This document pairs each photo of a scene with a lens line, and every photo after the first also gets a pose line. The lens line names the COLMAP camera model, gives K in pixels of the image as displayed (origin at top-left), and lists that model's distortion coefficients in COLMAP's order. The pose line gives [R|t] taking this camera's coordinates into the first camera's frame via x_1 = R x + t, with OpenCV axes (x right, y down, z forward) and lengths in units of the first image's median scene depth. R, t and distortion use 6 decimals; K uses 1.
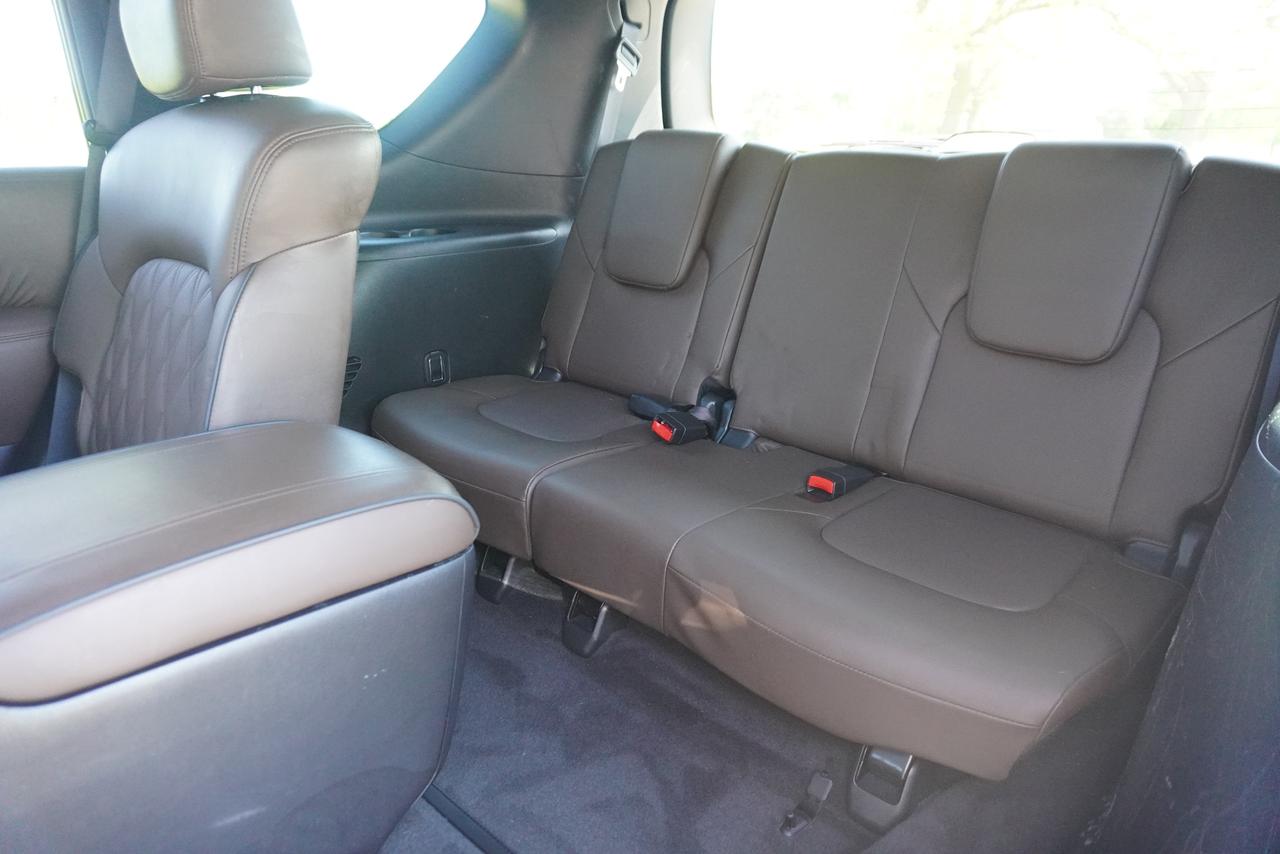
lens RADIAL K [[859.0, 0, 645.6], [0, 859.0, 436.9], [0, 0, 1]] dist [-0.042654, 0.038878]
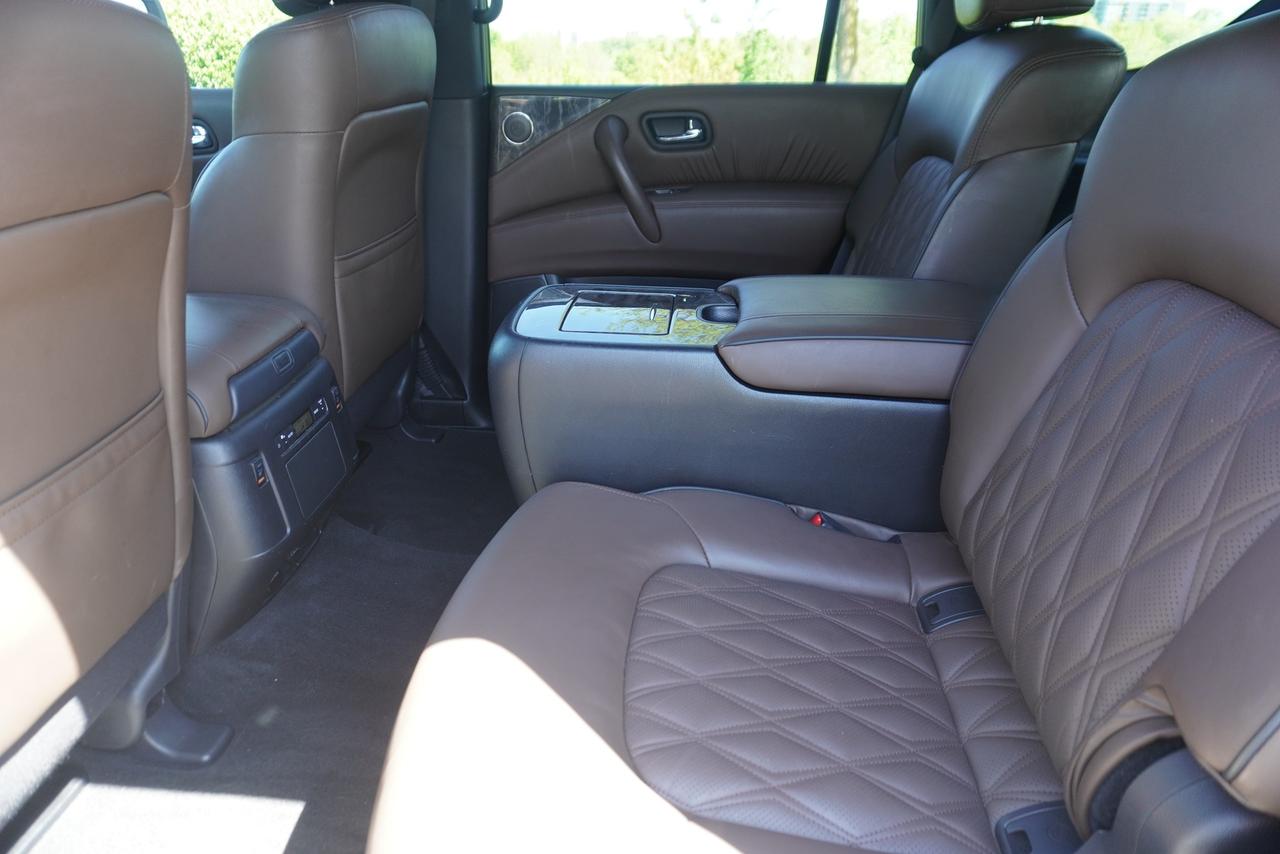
lens RADIAL K [[859.0, 0, 636.9], [0, 859.0, 425.8], [0, 0, 1]] dist [-0.042654, 0.038878]
pose [[0.629757, 0.305480, -0.714205, 0.203934], [-0.261419, 0.949144, 0.175459, 0.071068], [0.731483, 0.076210, 0.677588, -0.177396]]
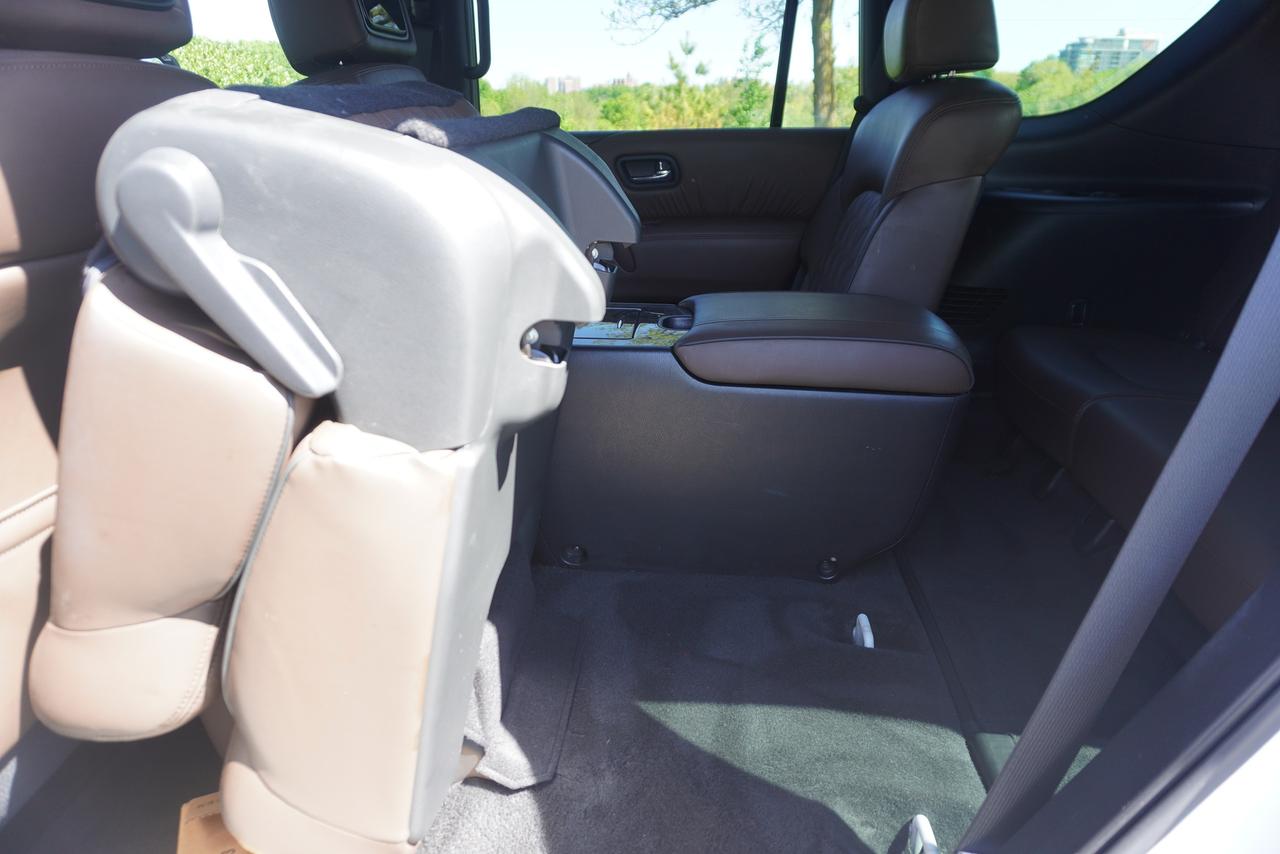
lens RADIAL K [[859.0, 0, 643.6], [0, 859.0, 417.2], [0, 0, 1]] dist [-0.042654, 0.038878]
pose [[0.646217, 0.253900, -0.719679, 0.342227], [-0.249204, 0.961543, 0.115462, 0.095697], [0.721318, 0.104734, 0.684639, -0.252490]]
